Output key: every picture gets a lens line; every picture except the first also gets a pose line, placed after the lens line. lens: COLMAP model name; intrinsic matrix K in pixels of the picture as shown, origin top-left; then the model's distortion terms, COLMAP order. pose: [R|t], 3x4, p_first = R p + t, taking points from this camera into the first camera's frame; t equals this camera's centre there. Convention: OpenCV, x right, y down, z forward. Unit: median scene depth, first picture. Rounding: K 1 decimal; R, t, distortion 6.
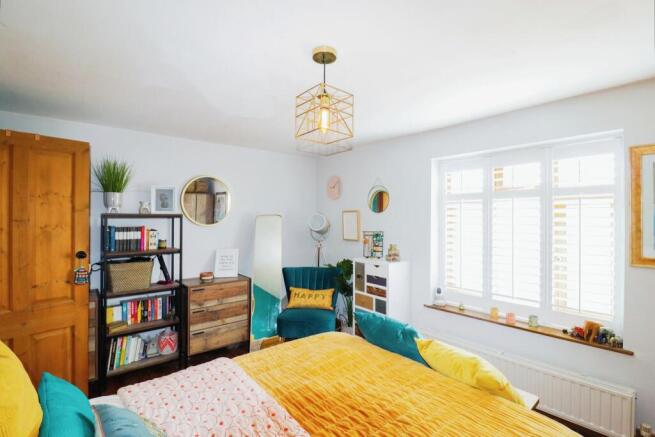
lens RADIAL K [[309.7, 0, 324.9], [0, 309.7, 220.7], [0, 0, 1]] dist [-0.001820, -0.000565]
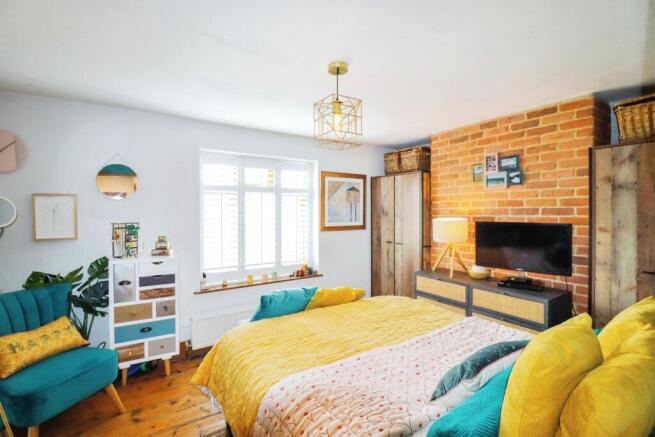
lens RADIAL K [[309.7, 0, 324.9], [0, 309.7, 220.7], [0, 0, 1]] dist [-0.001820, -0.000565]
pose [[0.128060, -0.035163, 0.991143, -0.644302], [0.006418, 0.999380, 0.034626, 0.006111], [-0.991746, 0.001927, 0.128207, 0.473955]]
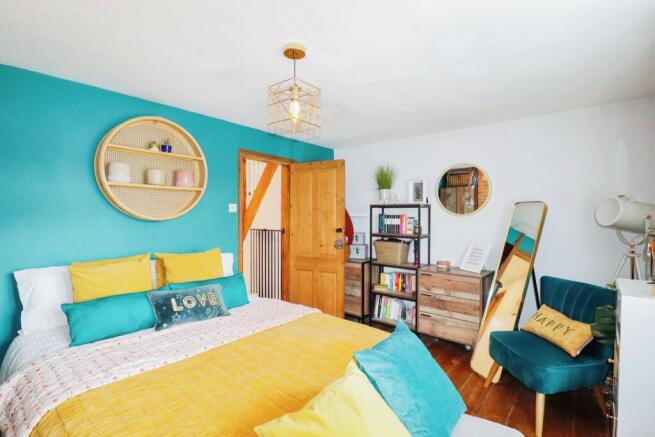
lens RADIAL K [[309.7, 0, 324.9], [0, 309.7, 220.7], [0, 0, 1]] dist [-0.001820, -0.000565]
pose [[0.170947, 0.017104, -0.985132, 0.593778], [-0.012828, 0.999803, 0.015133, 0.028132], [0.985197, 0.010051, 0.171133, 0.488472]]
